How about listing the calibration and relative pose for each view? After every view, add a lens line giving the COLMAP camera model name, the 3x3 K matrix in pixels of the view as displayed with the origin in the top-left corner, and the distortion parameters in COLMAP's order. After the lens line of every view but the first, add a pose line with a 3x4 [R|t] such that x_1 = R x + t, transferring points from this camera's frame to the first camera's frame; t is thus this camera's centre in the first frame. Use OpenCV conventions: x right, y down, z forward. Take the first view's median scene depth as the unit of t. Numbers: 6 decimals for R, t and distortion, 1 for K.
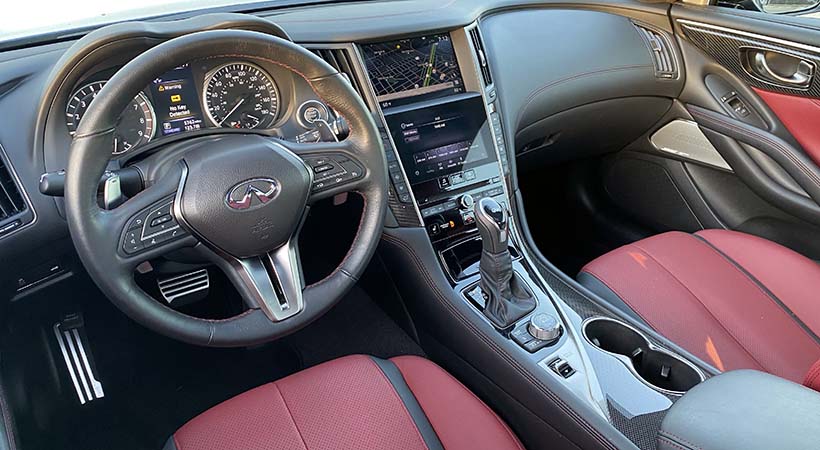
lens RADIAL K [[605.8, 0, 410.0], [0, 605.8, 225.0], [0, 0, 1]] dist [-0.010682, -0.005807]
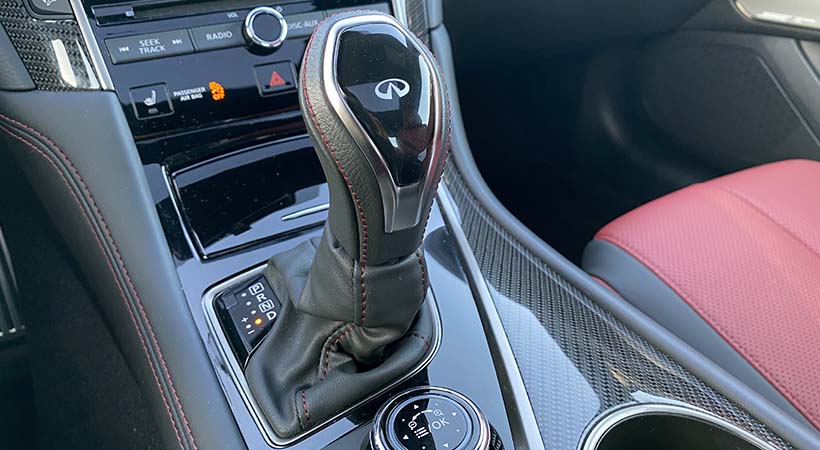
lens RADIAL K [[605.8, 0, 410.0], [0, 605.8, 225.0], [0, 0, 1]] dist [-0.010682, -0.005807]
pose [[0.999421, 0.017867, -0.028960, 0.189732], [-0.016613, 0.998939, 0.042954, 0.057611], [0.029697, -0.042448, 0.998657, 0.664829]]
